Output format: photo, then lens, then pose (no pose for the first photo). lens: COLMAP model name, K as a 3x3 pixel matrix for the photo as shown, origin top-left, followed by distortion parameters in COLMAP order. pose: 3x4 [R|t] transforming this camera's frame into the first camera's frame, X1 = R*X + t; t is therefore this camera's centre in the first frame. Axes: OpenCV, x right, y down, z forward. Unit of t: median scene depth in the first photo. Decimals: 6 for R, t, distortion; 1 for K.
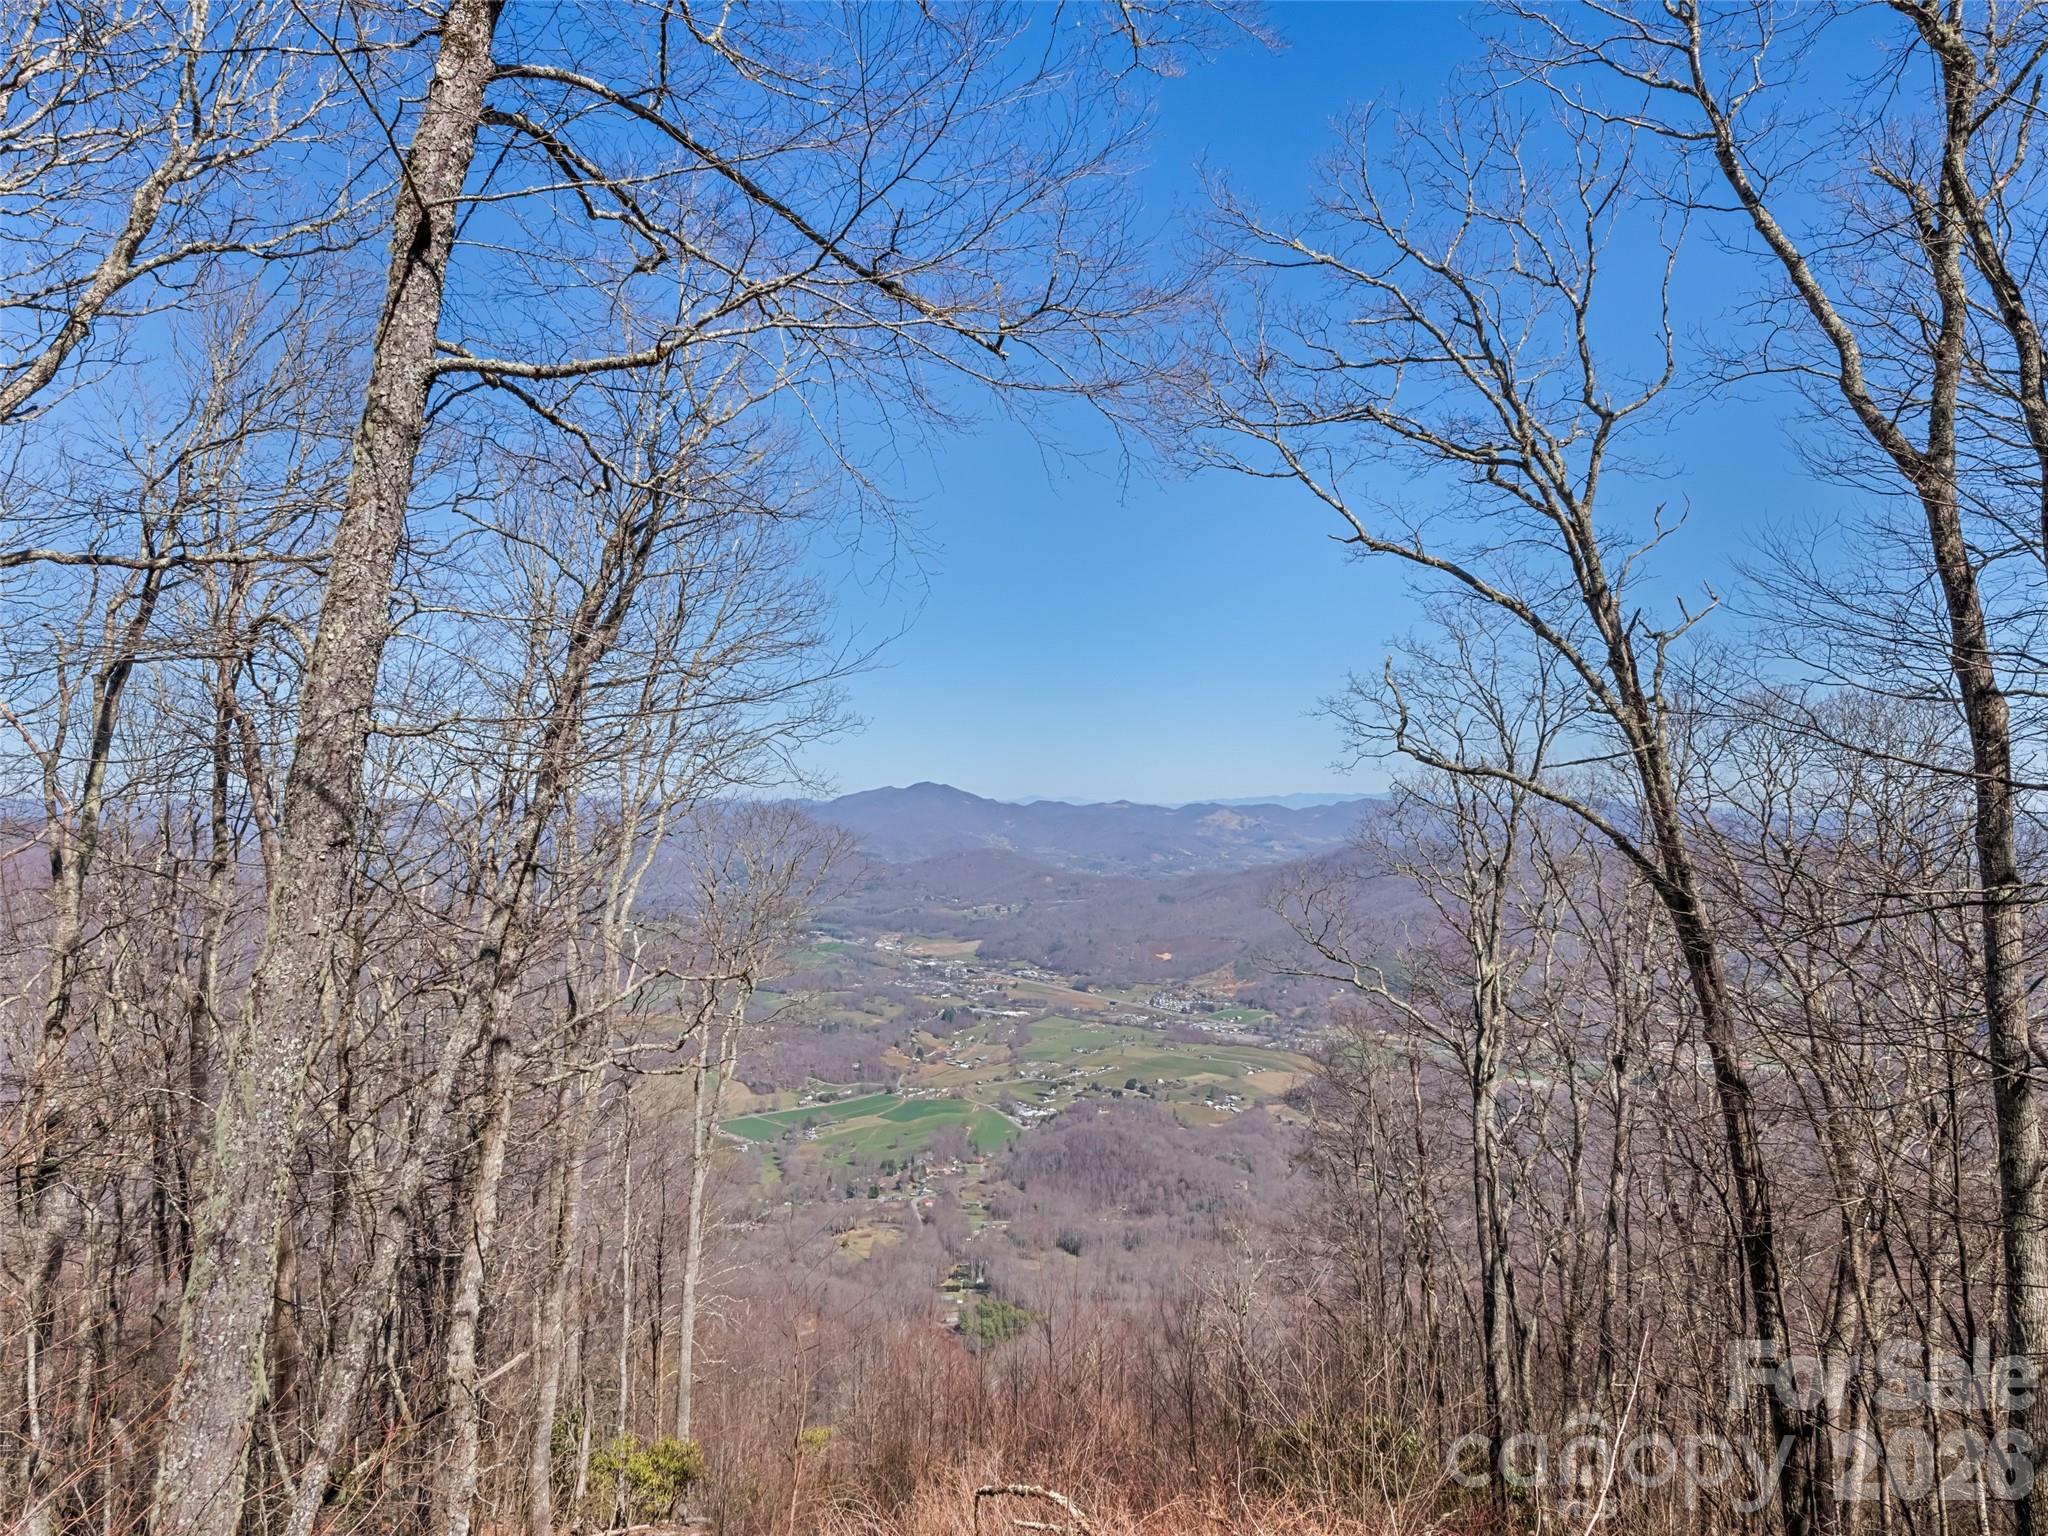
lens RADIAL K [[1277.5, 0, 1024.5], [0, 1277.5, 780.3], [0, 0, 1]] dist [0.005304, 0.001640]
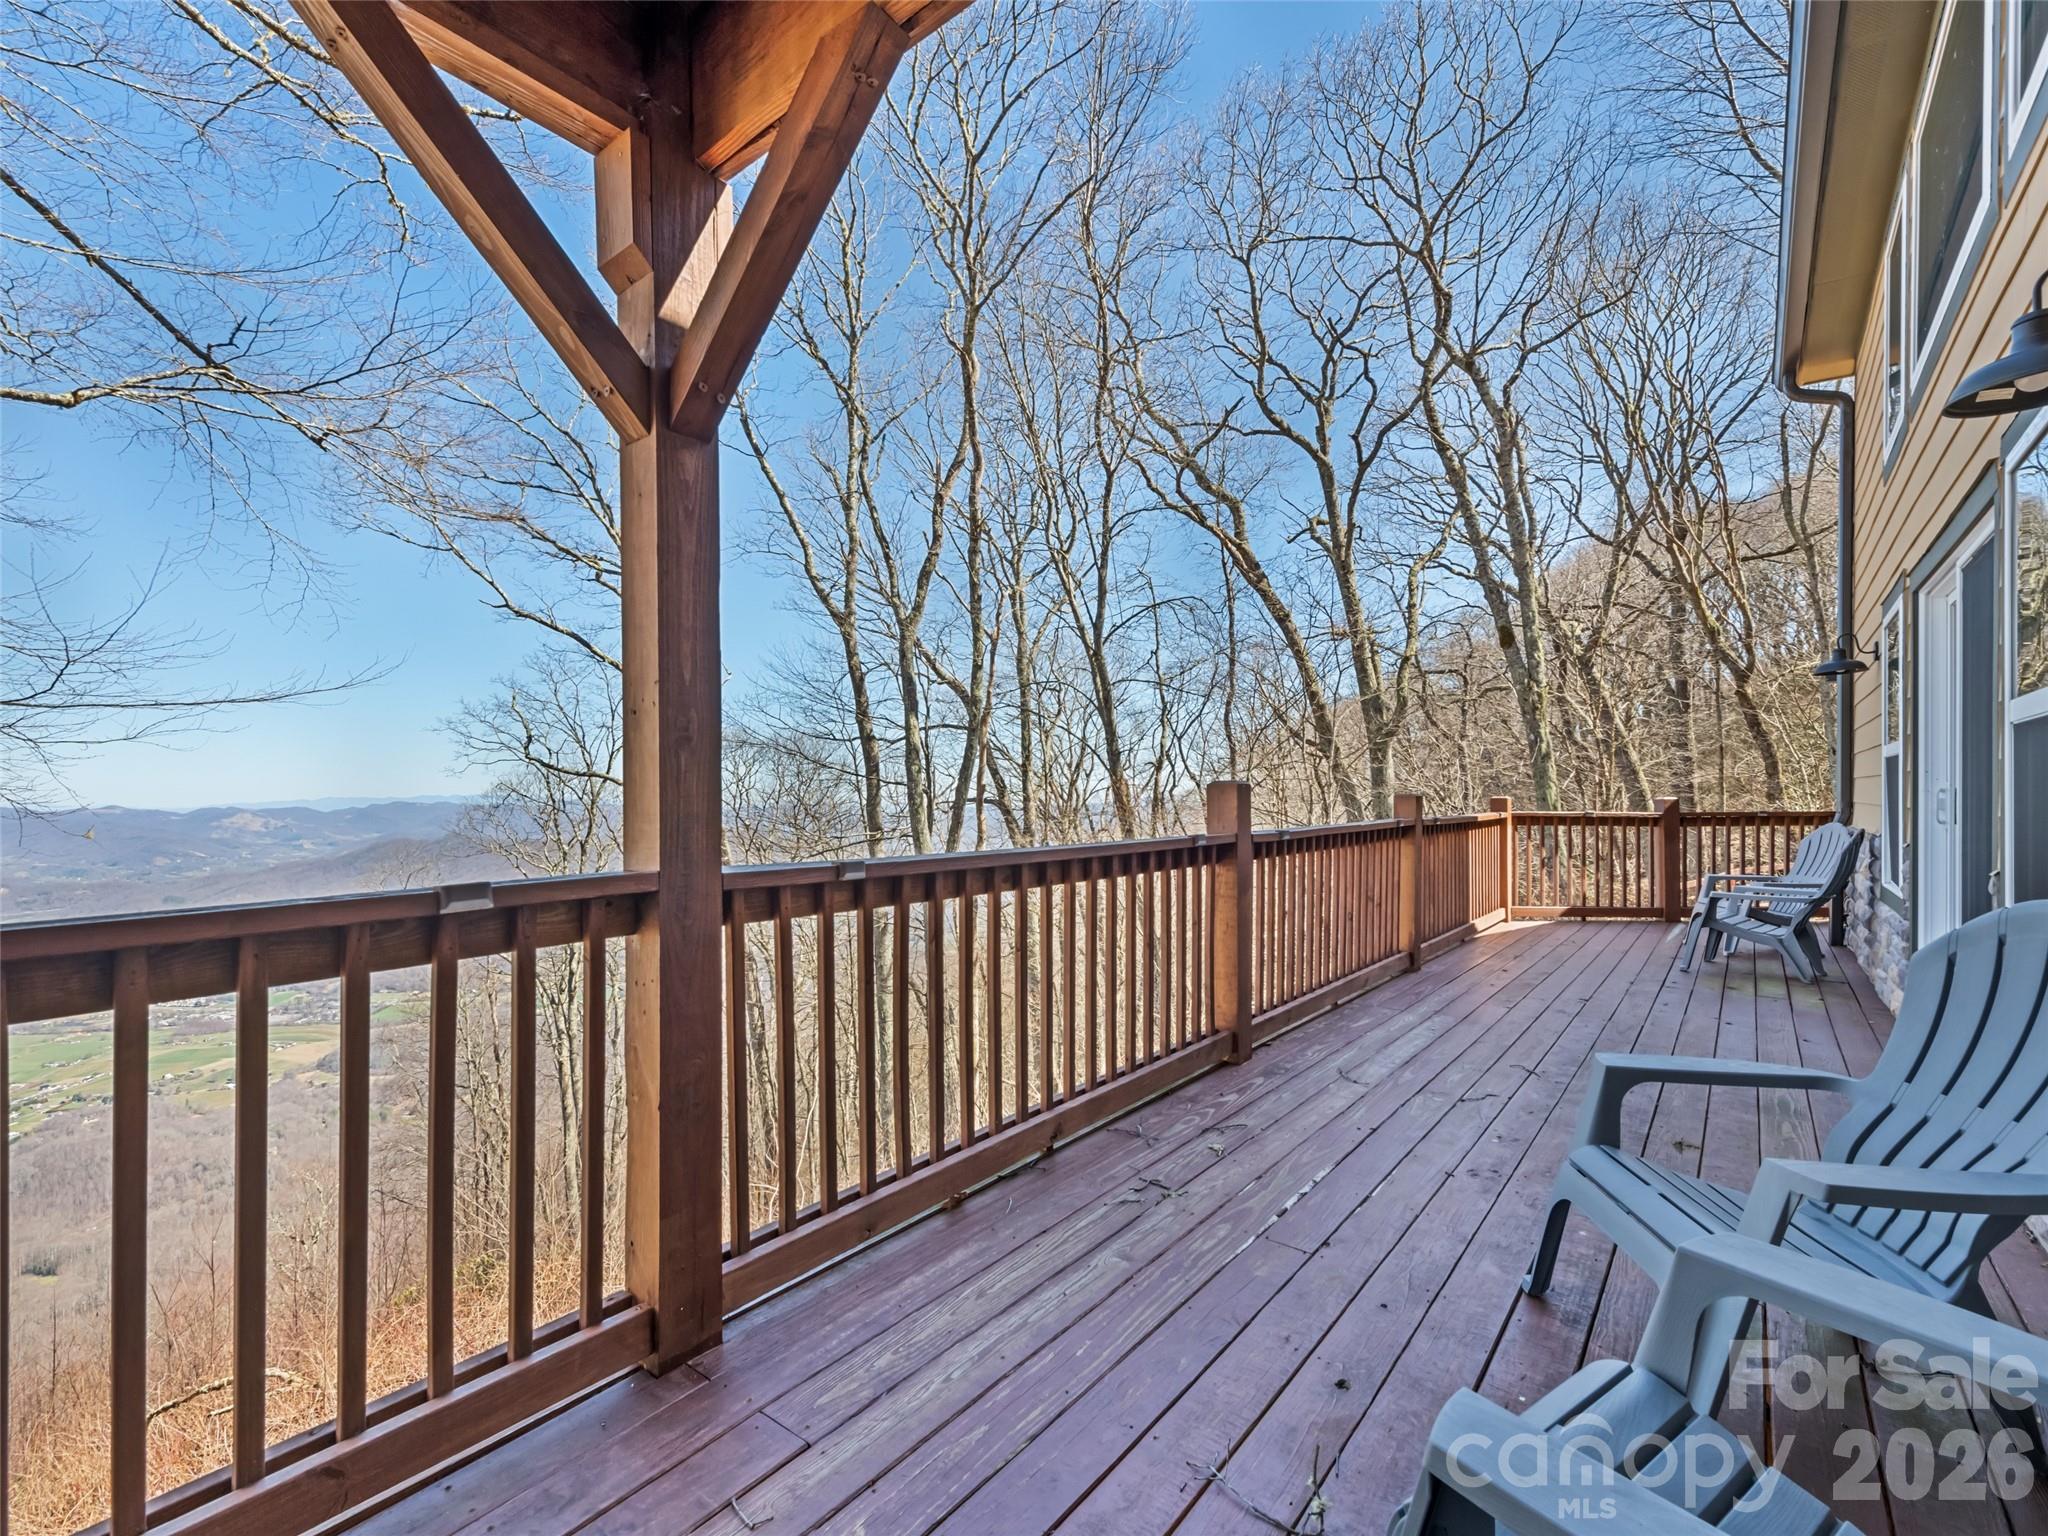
lens RADIAL K [[911.0, 0, 1025.5], [0, 911.0, 792.7], [0, 0, 1]] dist [-0.000128, 0.000012]
pose [[0.644635, -0.002472, 0.764487, -0.134143], [-0.001999, 0.999986, 0.004920, 0.009517], [-0.764488, -0.004700, 0.644621, -0.081919]]
